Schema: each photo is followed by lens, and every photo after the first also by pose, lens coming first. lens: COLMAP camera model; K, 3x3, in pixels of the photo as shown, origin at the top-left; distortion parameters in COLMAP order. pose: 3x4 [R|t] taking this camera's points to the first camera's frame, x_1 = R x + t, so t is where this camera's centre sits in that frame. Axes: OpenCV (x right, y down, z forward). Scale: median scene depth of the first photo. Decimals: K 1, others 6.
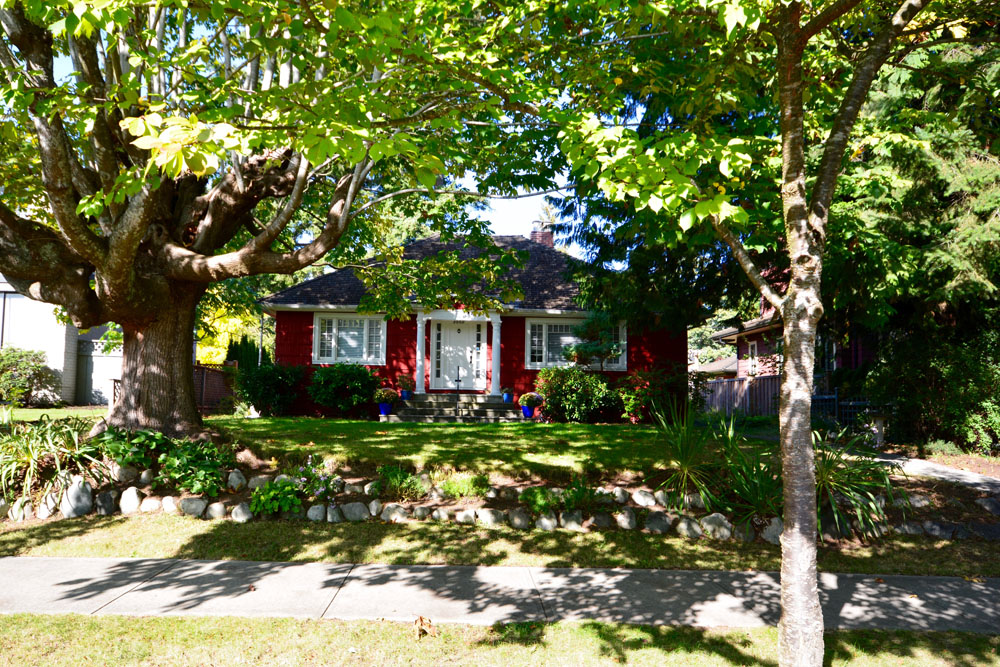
lens RADIAL K [[621.2, 0, 497.6], [0, 621.2, 336.6], [0, 0, 1]] dist [0.005531, 0.000275]
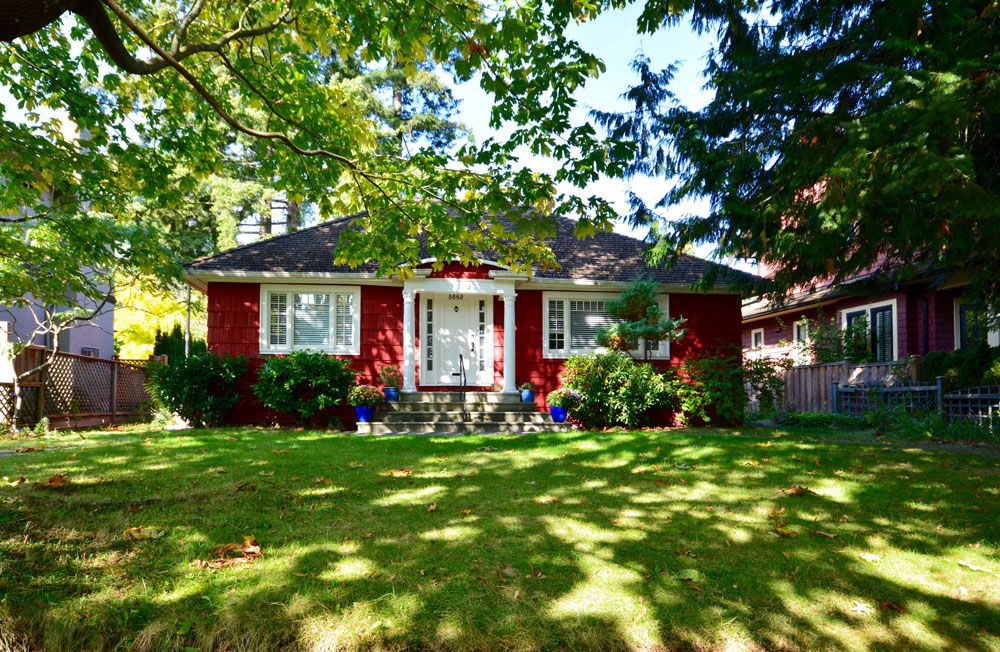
lens RADIAL K [[586.6, 0, 480.2], [0, 586.6, 364.2], [0, 0, 1]] dist [-0.007376, -0.000271]
pose [[0.997044, -0.010811, 0.076067, -0.090494], [0.007190, 0.998835, 0.047726, 0.024931], [-0.076494, -0.047038, 0.995960, 0.285631]]
